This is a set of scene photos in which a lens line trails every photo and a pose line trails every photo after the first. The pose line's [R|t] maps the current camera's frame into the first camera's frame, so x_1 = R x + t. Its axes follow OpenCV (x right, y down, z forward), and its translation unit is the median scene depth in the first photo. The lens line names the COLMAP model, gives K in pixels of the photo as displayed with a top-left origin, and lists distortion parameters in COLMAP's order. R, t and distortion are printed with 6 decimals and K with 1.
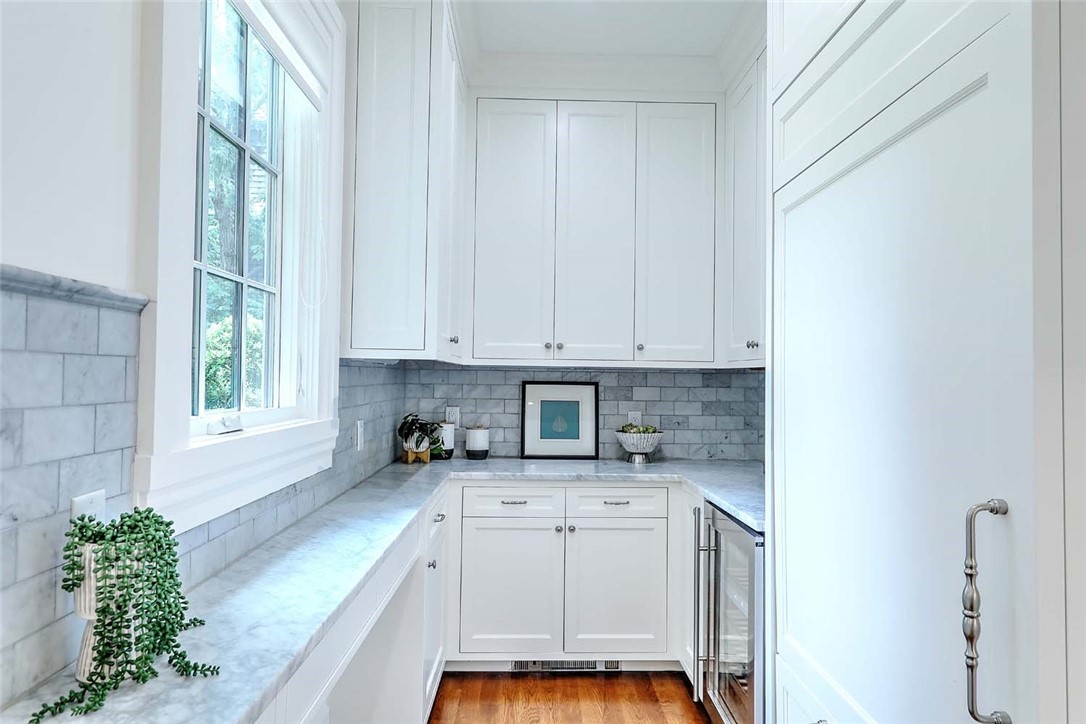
lens RADIAL K [[681.8, 0, 543.0], [0, 681.8, 362.0], [0, 0, 1]] dist [0.004043, 0.000189]
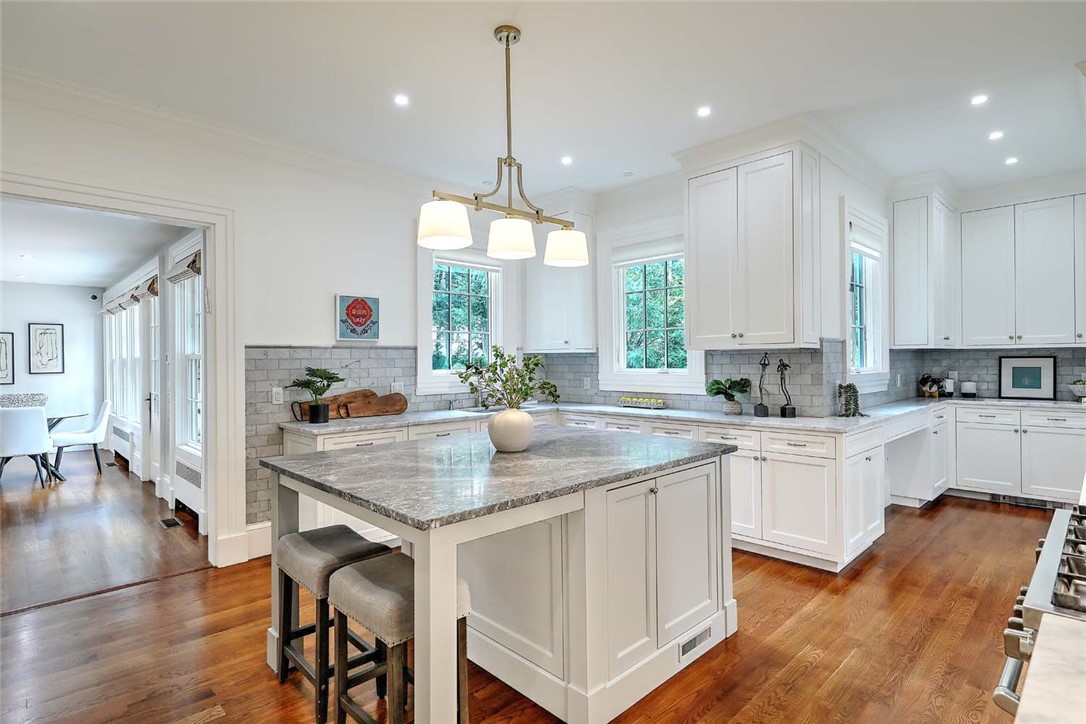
lens RADIAL K [[549.5, 0, 543.0], [0, 549.5, 362.0], [0, 0, 1]] dist [-0.000465, -0.000064]
pose [[0.676959, -0.019250, -0.735769, 0.236424], [0.037285, 0.999271, 0.008161, -0.015697], [0.735075, -0.032958, 0.677184, -0.943238]]
